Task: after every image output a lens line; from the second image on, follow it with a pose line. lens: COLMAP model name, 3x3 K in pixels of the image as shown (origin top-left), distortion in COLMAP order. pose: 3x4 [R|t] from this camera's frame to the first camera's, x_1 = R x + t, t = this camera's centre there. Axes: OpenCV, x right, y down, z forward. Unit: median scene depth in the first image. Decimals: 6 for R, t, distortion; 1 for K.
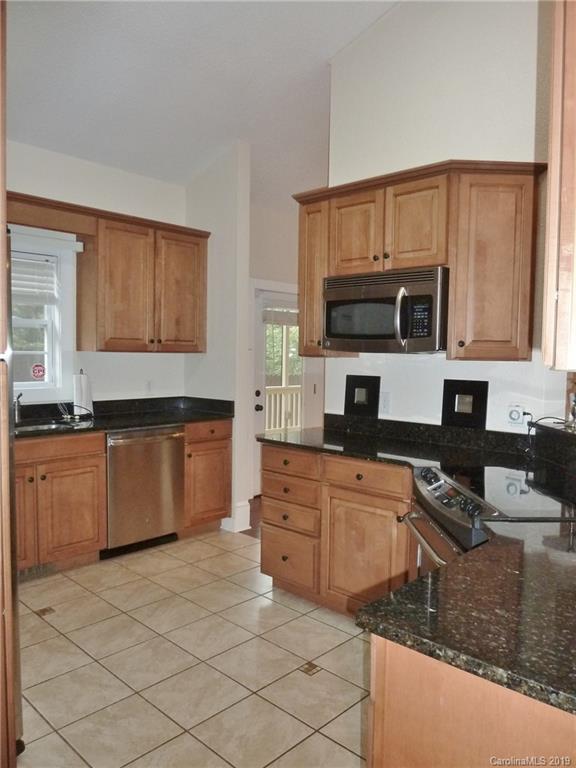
lens RADIAL K [[570.2, 0, 288.7], [0, 570.2, 384.6], [0, 0, 1]] dist [-0.031021, 0.005594]
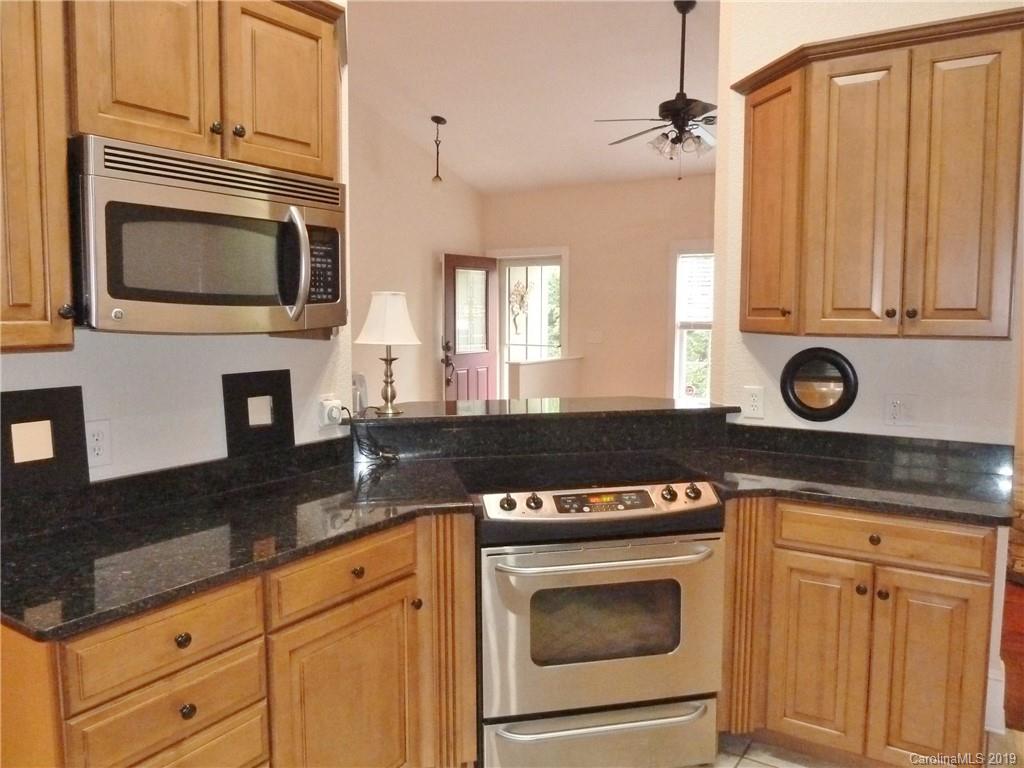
lens RADIAL K [[760.3, 0, 512.9], [0, 760.3, 381.7], [0, 0, 1]] dist [-0.031021, 0.005594]
pose [[-0.184657, -0.103148, 0.977375, -0.525227], [0.049889, 0.992211, 0.114140, -0.076084], [-0.981536, 0.069837, -0.178073, 0.896585]]
